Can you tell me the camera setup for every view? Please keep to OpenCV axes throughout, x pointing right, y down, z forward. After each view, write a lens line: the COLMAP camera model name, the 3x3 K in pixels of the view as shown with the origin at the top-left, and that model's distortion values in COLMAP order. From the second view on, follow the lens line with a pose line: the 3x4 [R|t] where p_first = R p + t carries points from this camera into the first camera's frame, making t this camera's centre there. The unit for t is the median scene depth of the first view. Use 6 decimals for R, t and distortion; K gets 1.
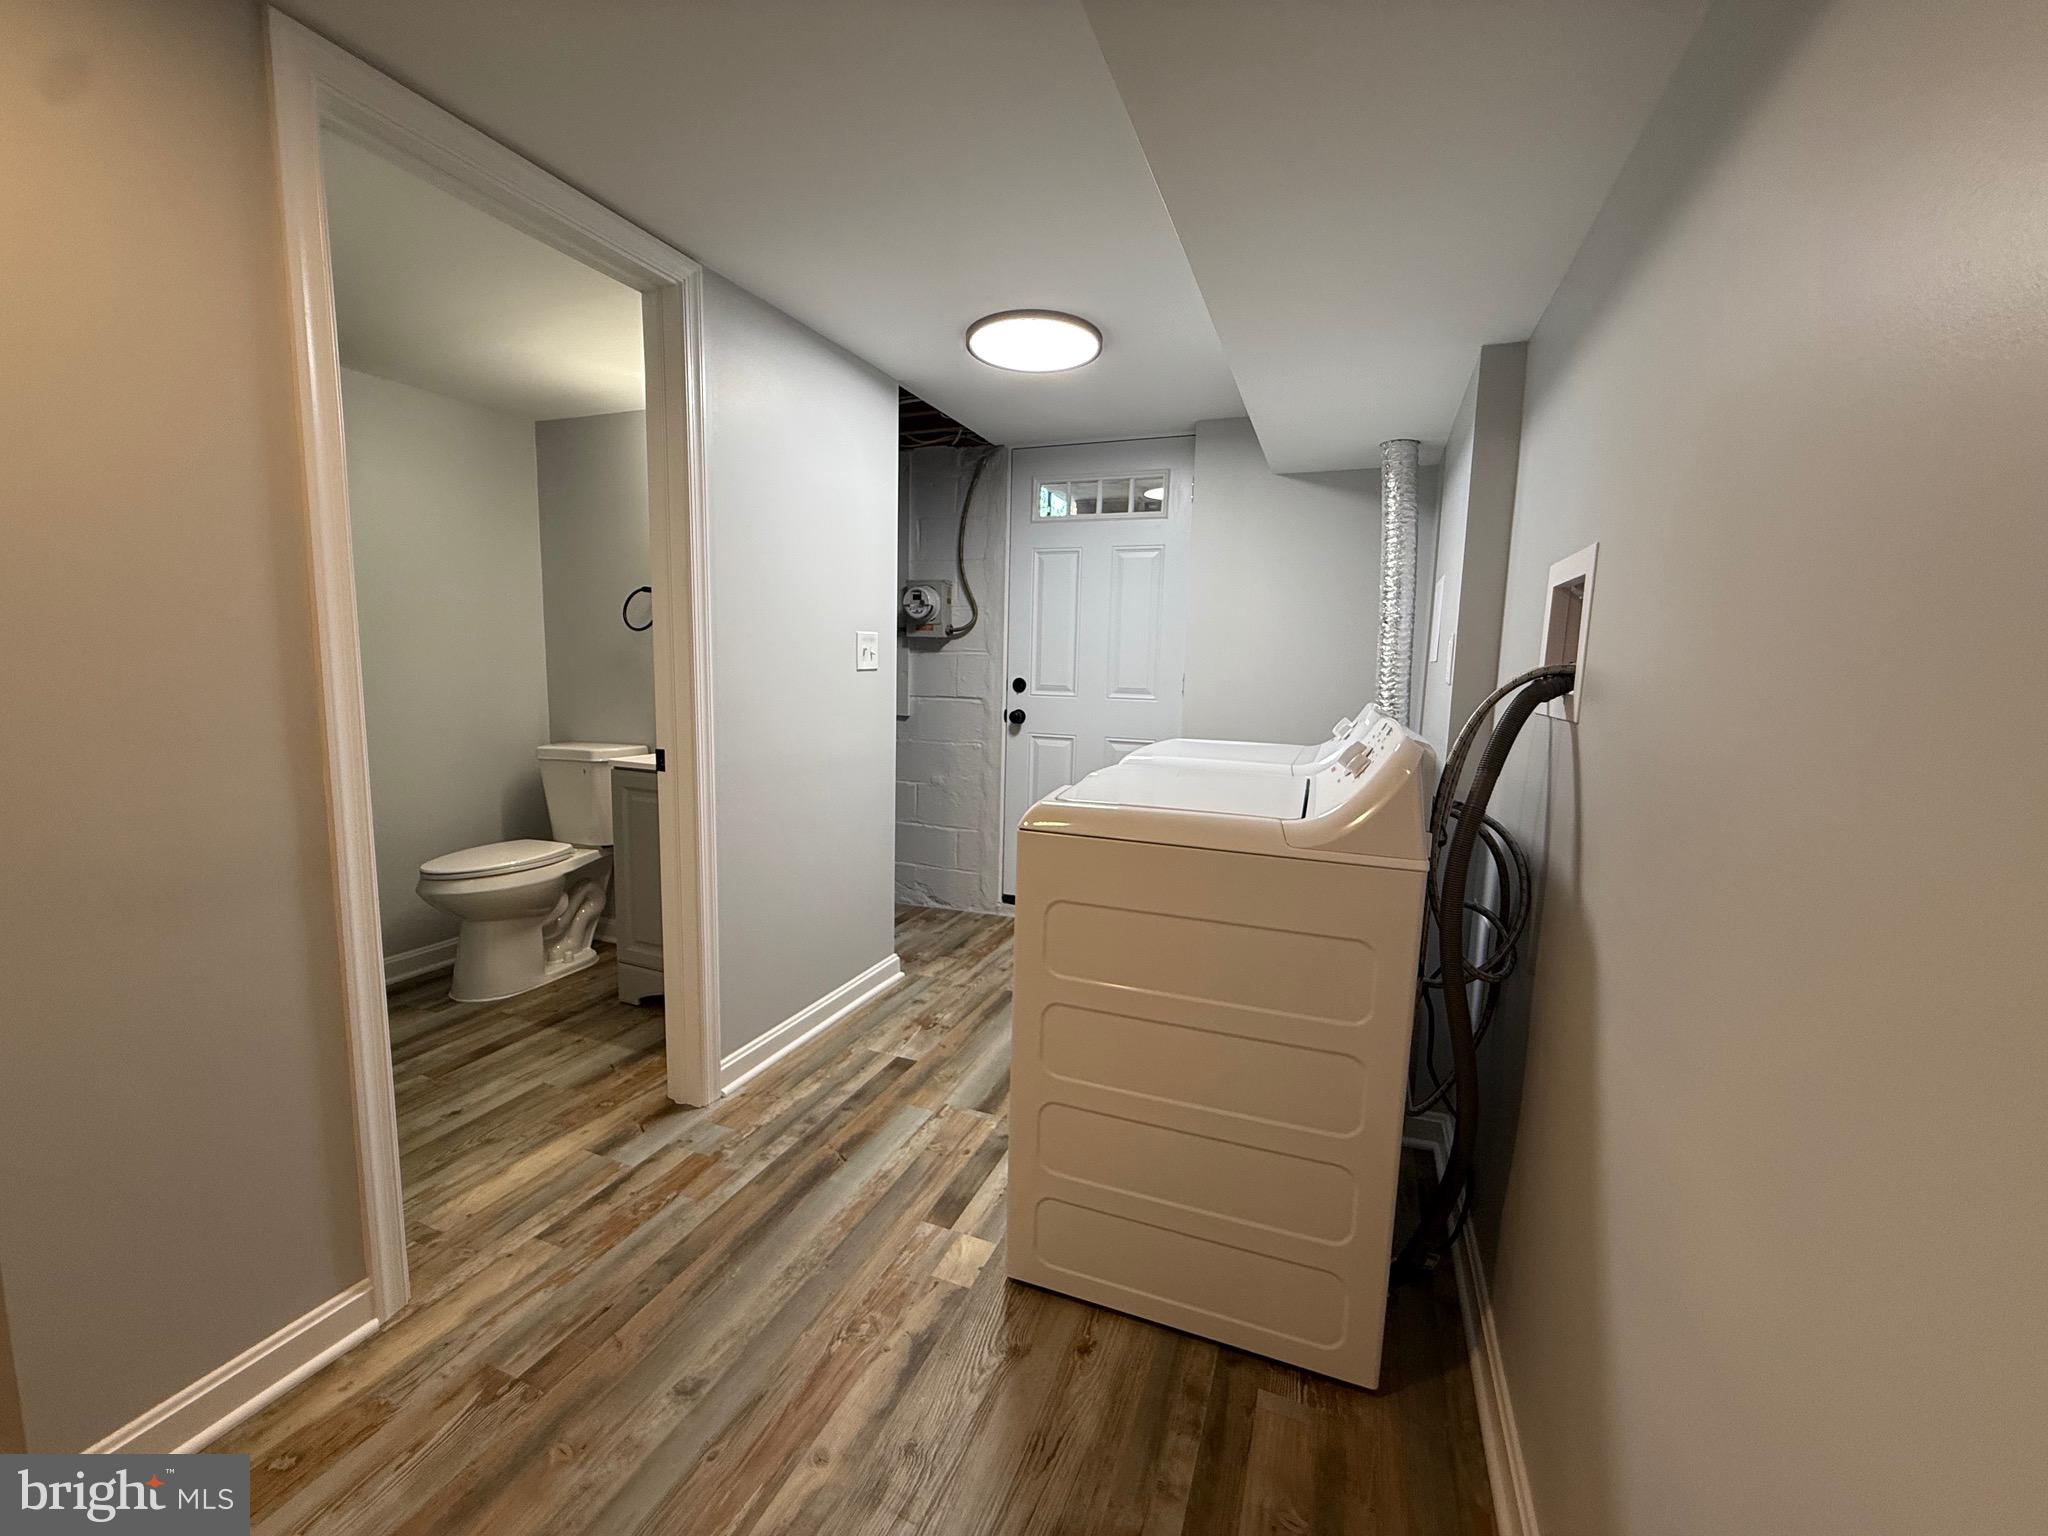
lens RADIAL K [[788.8, 0, 1017.2], [0, 788.8, 763.8], [0, 0, 1]] dist [-0.005366, 0.001215]
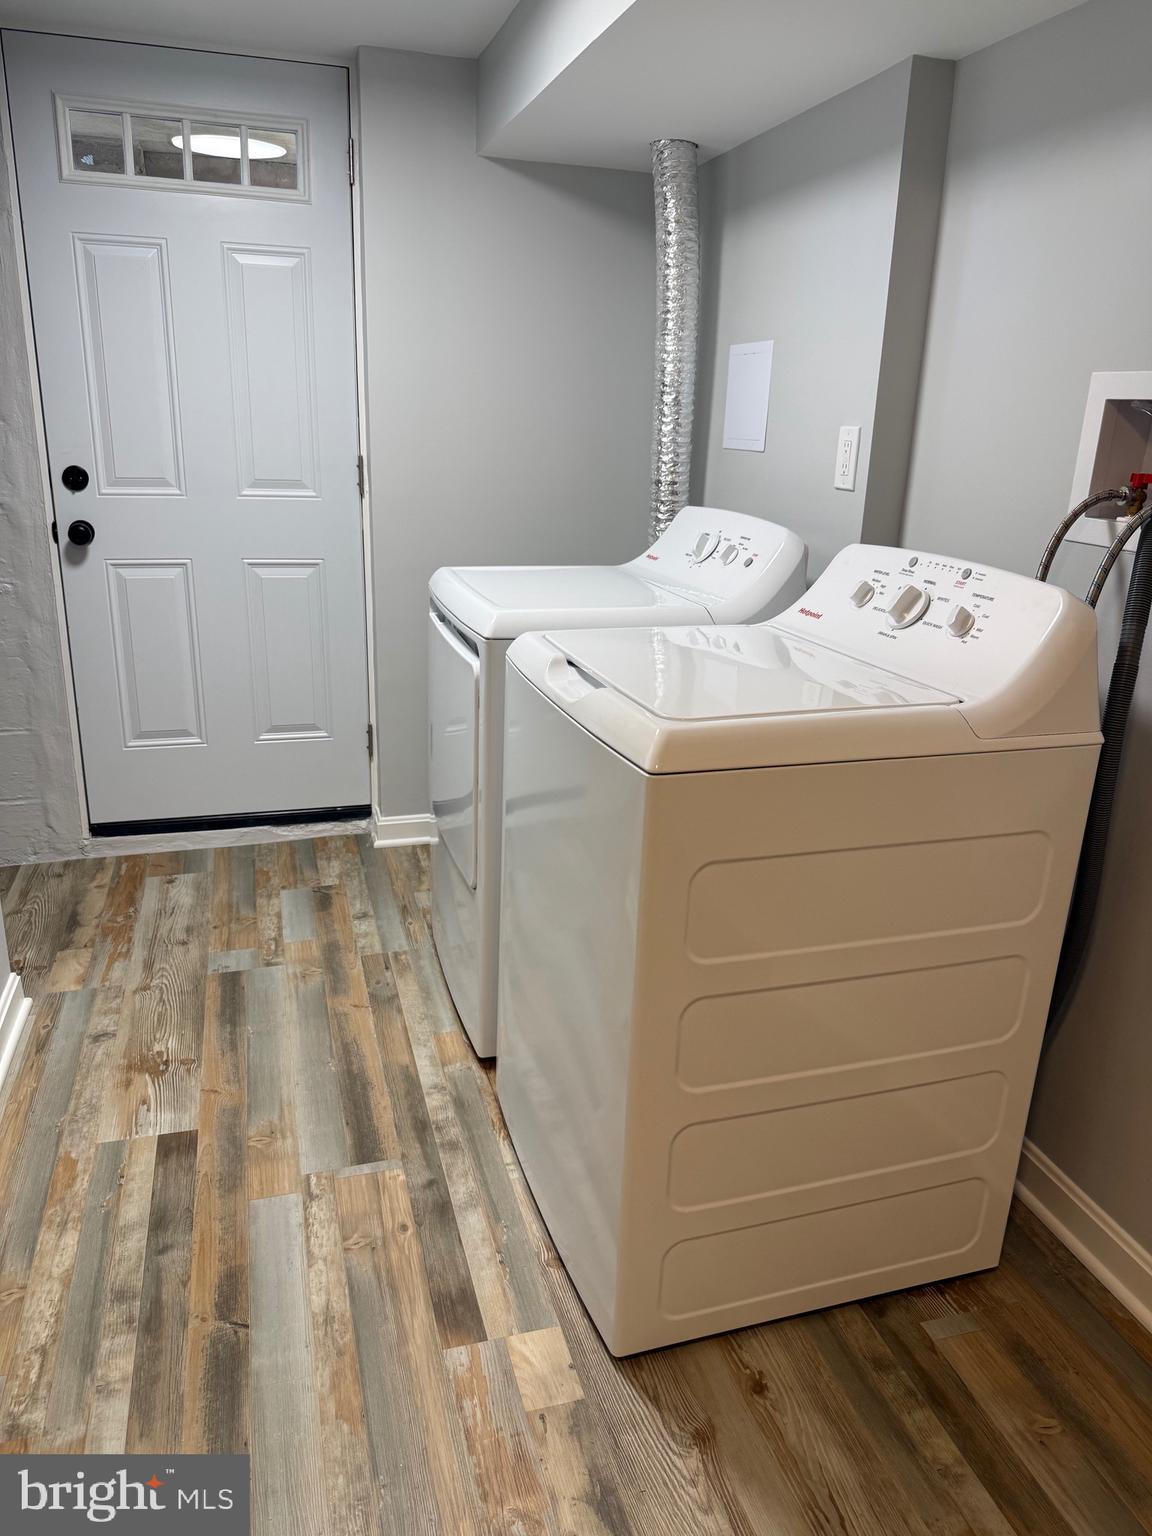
lens RADIAL K [[1062.9, 0, 574.0], [0, 1062.9, 765.5], [0, 0, 1]] dist [-0.001472, -0.009359]
pose [[0.792787, -0.190445, 0.578982, -0.383603], [0.066589, 0.971307, 0.228315, -0.090742], [-0.605851, -0.142452, 0.782721, 0.237246]]
